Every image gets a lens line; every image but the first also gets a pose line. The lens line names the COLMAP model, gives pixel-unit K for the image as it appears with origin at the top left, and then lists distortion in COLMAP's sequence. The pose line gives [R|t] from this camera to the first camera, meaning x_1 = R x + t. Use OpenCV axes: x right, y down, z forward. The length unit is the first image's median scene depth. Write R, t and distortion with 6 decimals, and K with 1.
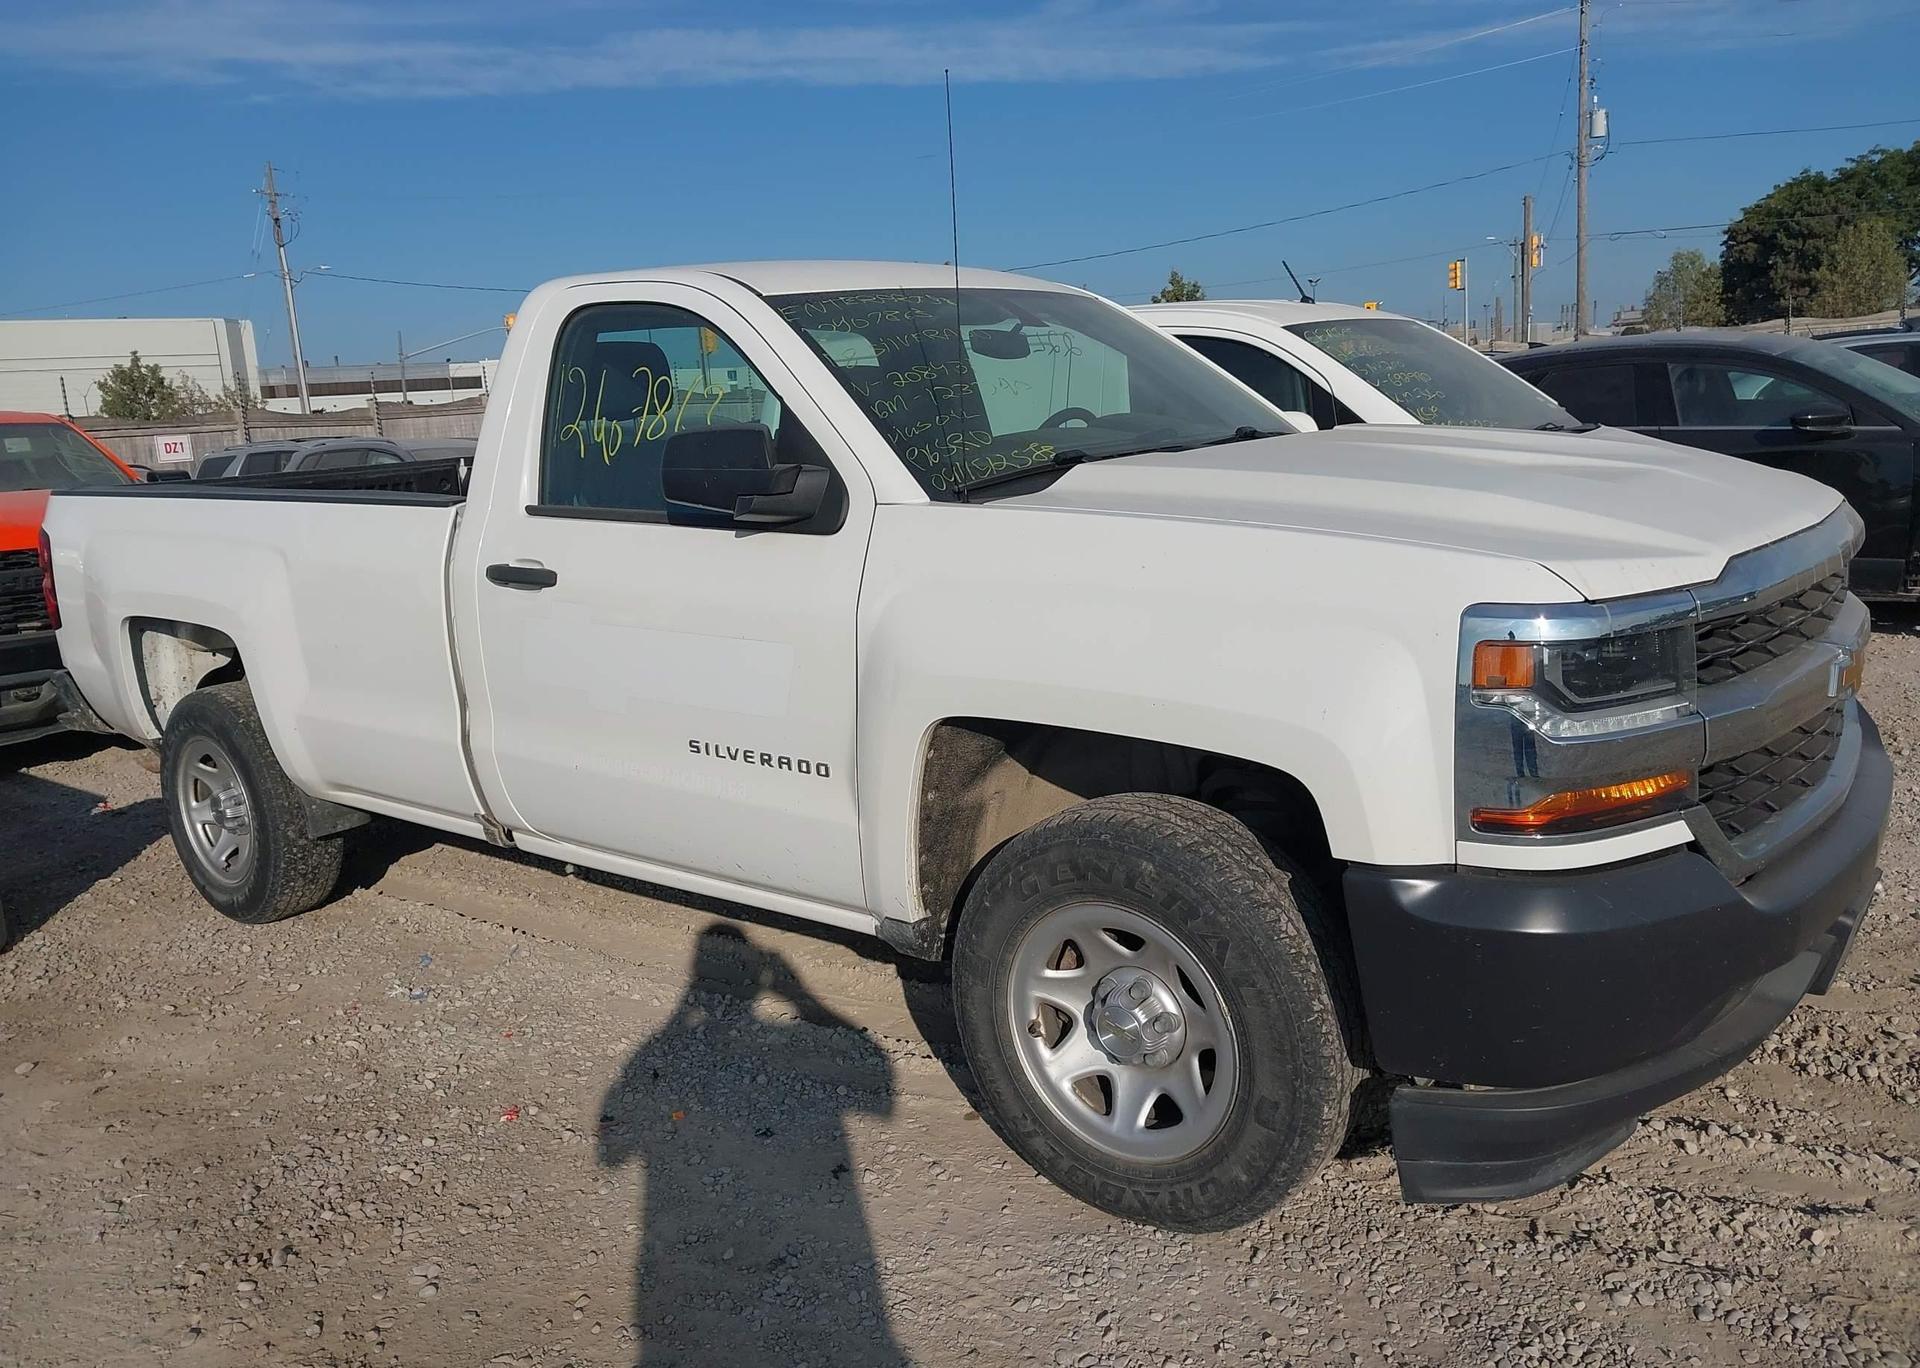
lens RADIAL K [[1673.4, 0, 979.7], [0, 1673.4, 668.9], [0, 0, 1]] dist [-0.001810, -0.001023]
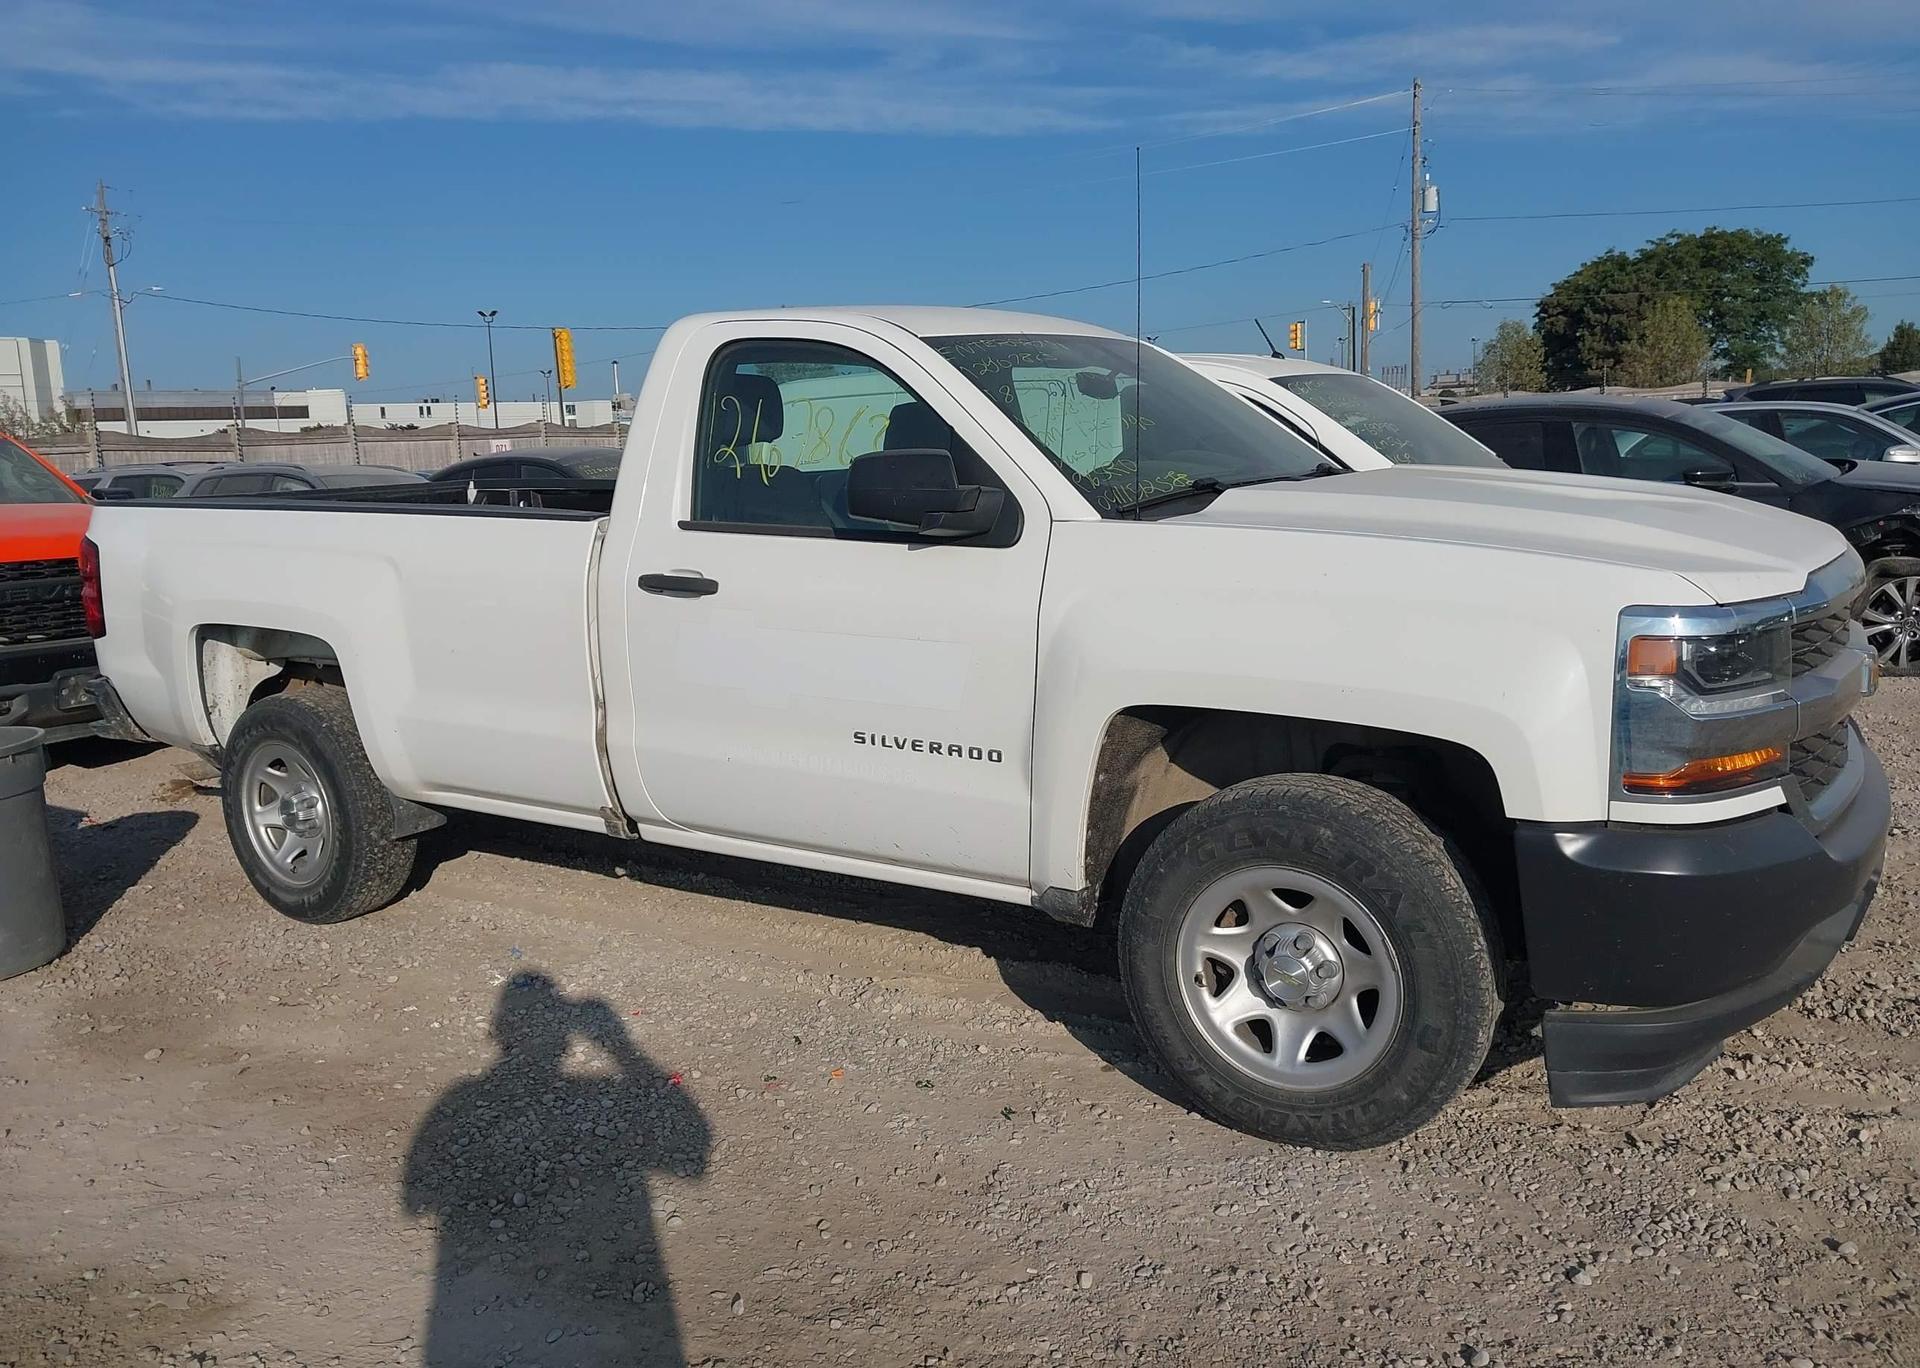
lens RADIAL K [[1673.4, 0, 997.3], [0, 1673.4, 654.9], [0, 0, 1]] dist [-0.001810, -0.001023]
pose [[0.992974, 0.011163, 0.117806, -0.209288], [-0.006972, 0.999330, -0.035926, 0.030490], [-0.118128, 0.034853, 0.992387, -0.109722]]
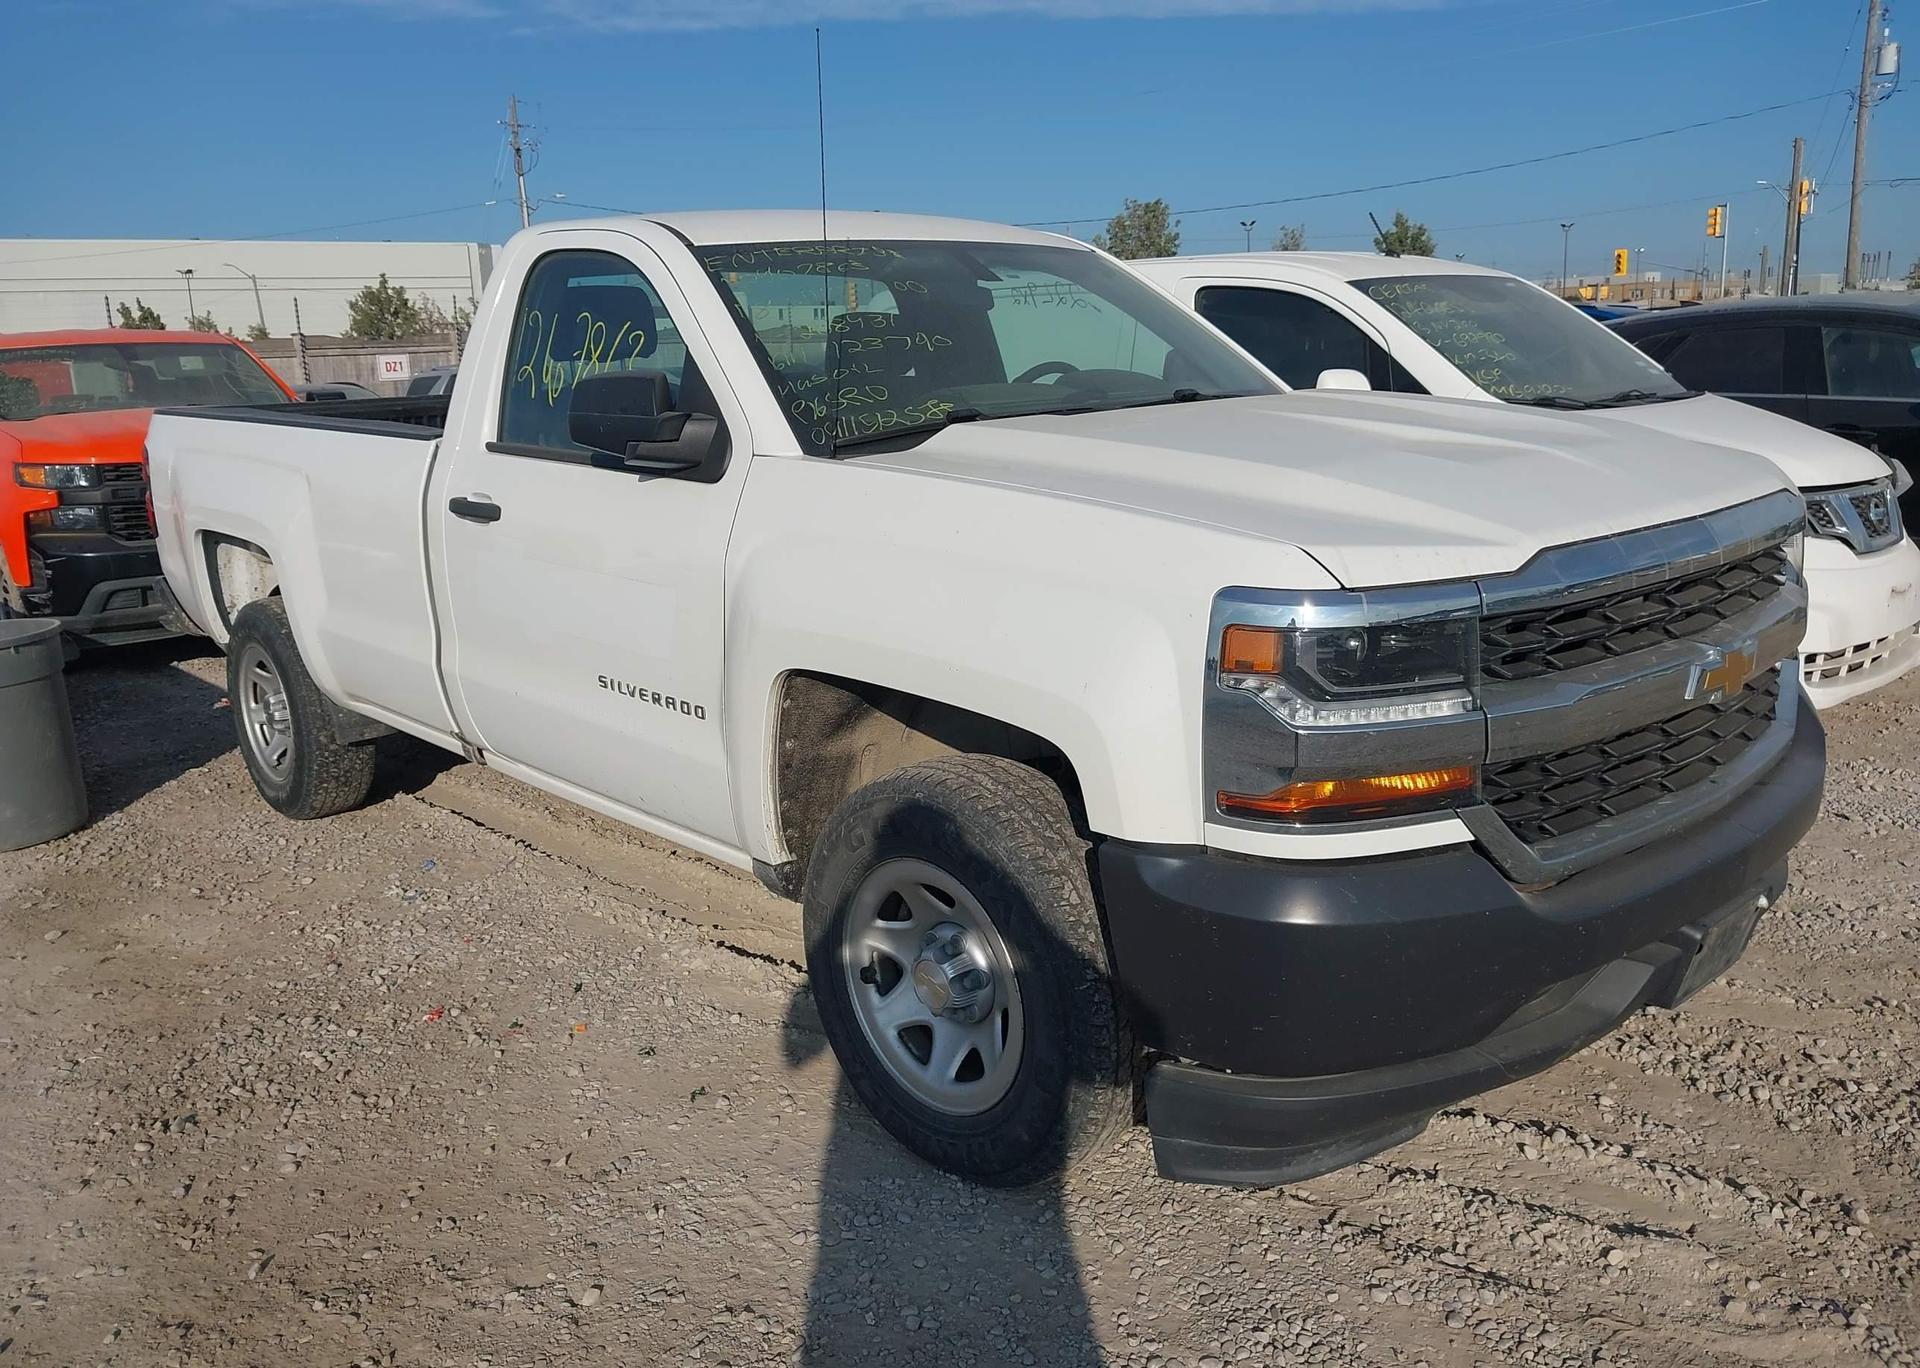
lens RADIAL K [[1673.4, 0, 970.5], [0, 1673.4, 666.6], [0, 0, 1]] dist [-0.001810, -0.001023]
pose [[0.987608, 0.056110, -0.146566, 0.200970], [-0.050810, 0.997921, 0.039661, -0.014865], [0.148487, -0.031722, 0.988405, 0.001936]]
